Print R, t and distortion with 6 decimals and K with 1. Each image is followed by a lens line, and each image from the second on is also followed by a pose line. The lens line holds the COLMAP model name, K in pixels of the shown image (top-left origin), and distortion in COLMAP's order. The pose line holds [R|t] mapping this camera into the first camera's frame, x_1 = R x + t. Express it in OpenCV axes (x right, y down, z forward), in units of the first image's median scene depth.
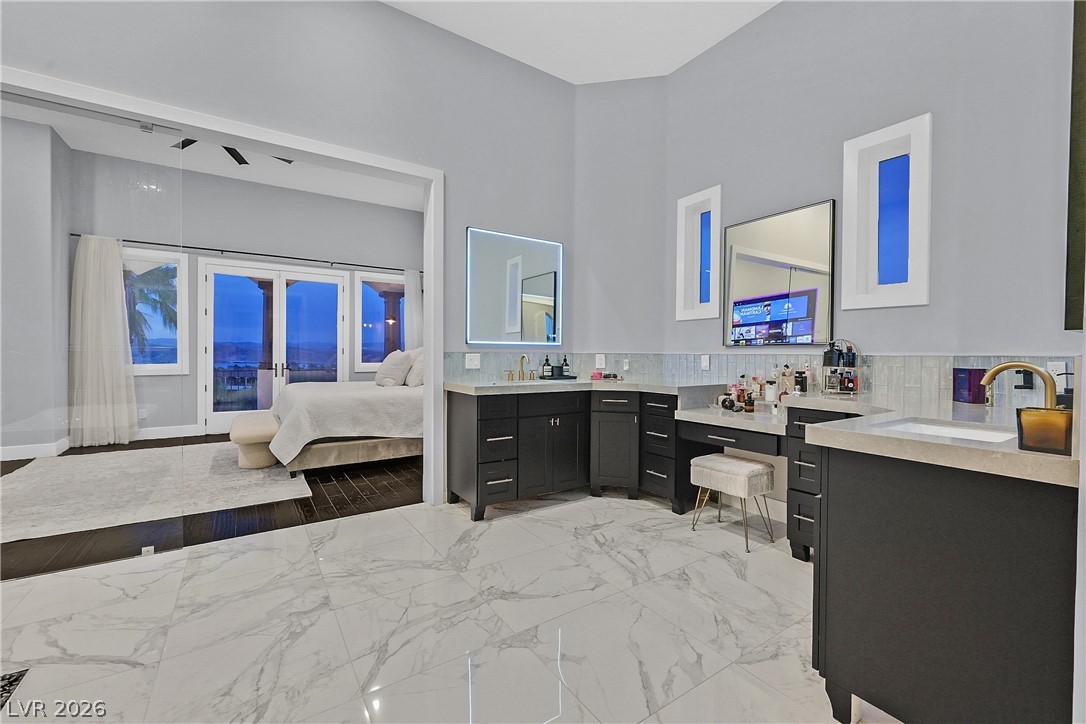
lens RADIAL K [[451.7, 0, 543.0], [0, 451.7, 362.0], [0, 0, 1]] dist [0.000597, 0.000123]
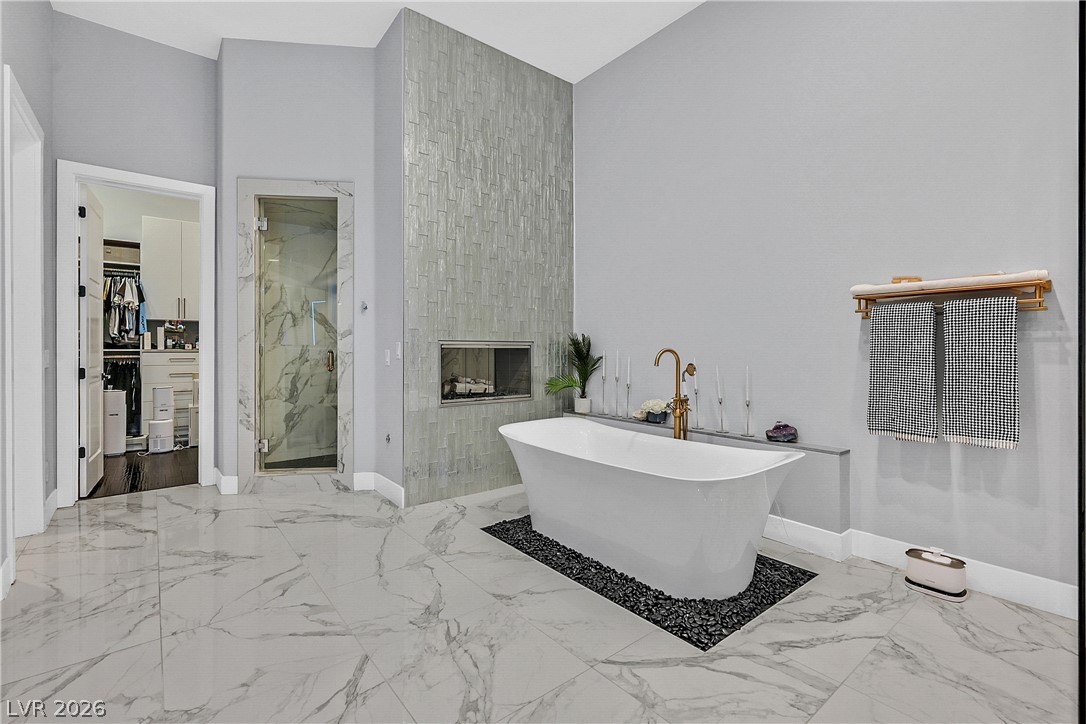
lens RADIAL K [[487.3, 0, 543.0], [0, 487.3, 362.0], [0, 0, 1]] dist [-0.000790, -0.000214]
pose [[-0.995783, -0.000055, -0.091738, -0.456387], [-0.004445, 0.998855, 0.047643, -0.020817], [0.091631, 0.047850, -0.994643, 1.388584]]
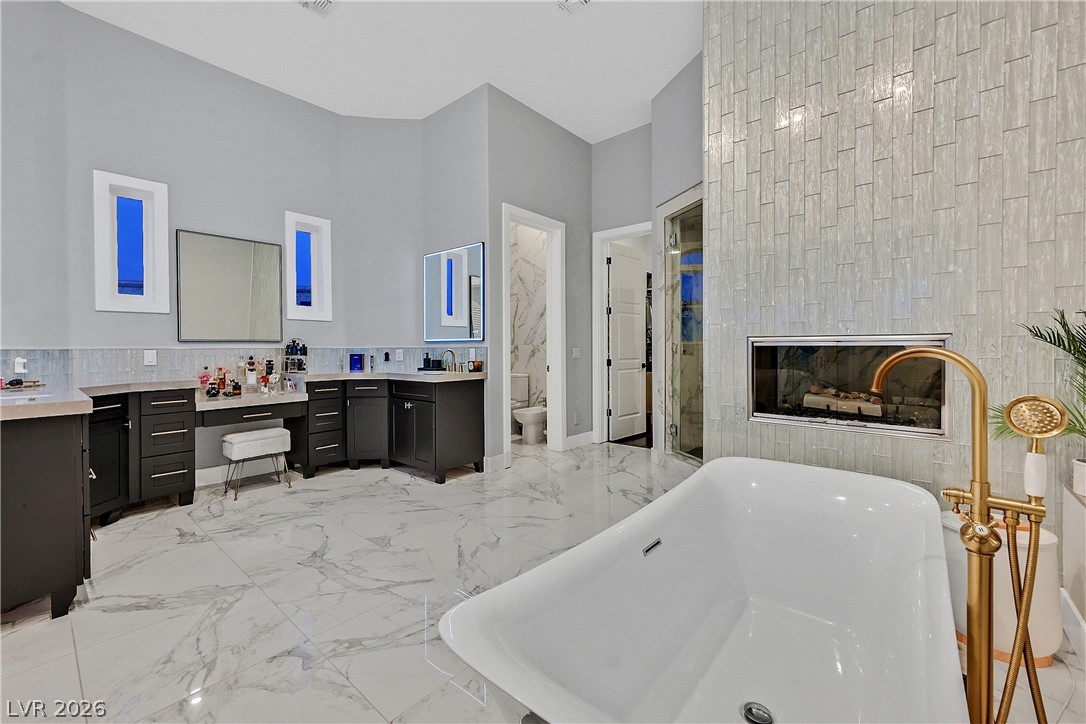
lens RADIAL K [[438.6, 0, 543.0], [0, 438.6, 362.0], [0, 0, 1]] dist [0.001994, 0.000250]
pose [[-0.268131, -0.036128, 0.962705, -1.168548], [0.026534, 0.998641, 0.044866, -0.014952], [-0.963017, 0.037575, -0.266808, 0.644100]]
